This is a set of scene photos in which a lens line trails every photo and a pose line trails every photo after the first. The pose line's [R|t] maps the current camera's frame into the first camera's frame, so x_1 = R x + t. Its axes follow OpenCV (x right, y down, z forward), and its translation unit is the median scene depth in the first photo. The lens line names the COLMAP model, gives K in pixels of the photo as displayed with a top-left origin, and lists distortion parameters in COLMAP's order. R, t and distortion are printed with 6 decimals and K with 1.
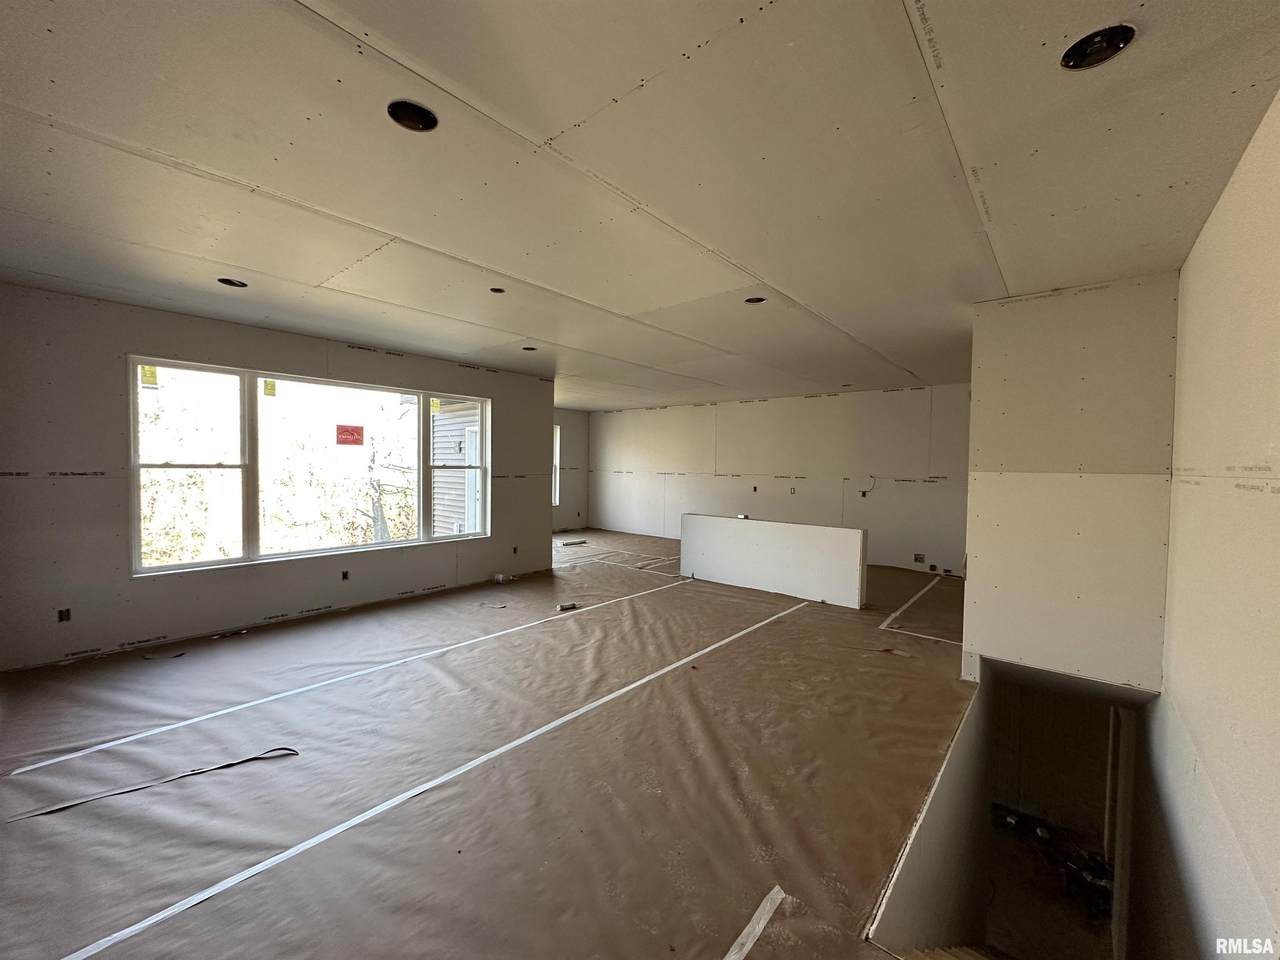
lens RADIAL K [[507.3, 0, 640.0], [0, 507.3, 480.0], [0, 0, 1]] dist [-0.001673, -0.000052]
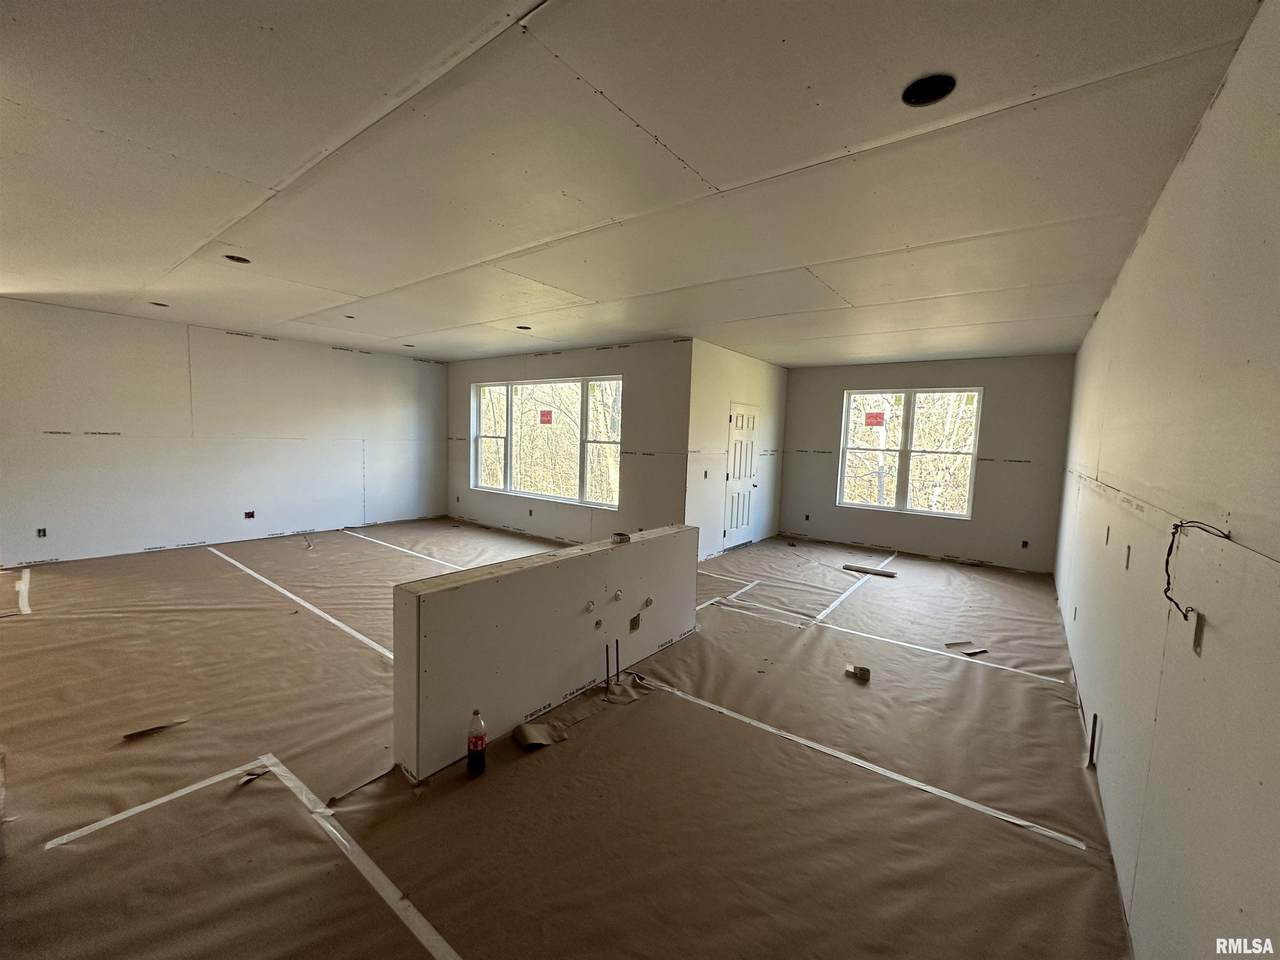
lens RADIAL K [[507.3, 0, 640.0], [0, 507.3, 480.0], [0, 0, 1]] dist [-0.001673, -0.000052]
pose [[0.051200, 0.074857, -0.995879, 1.006169], [-0.065102, 0.995316, 0.071467, -0.036600], [0.996564, 0.061174, 0.055833, 1.375089]]
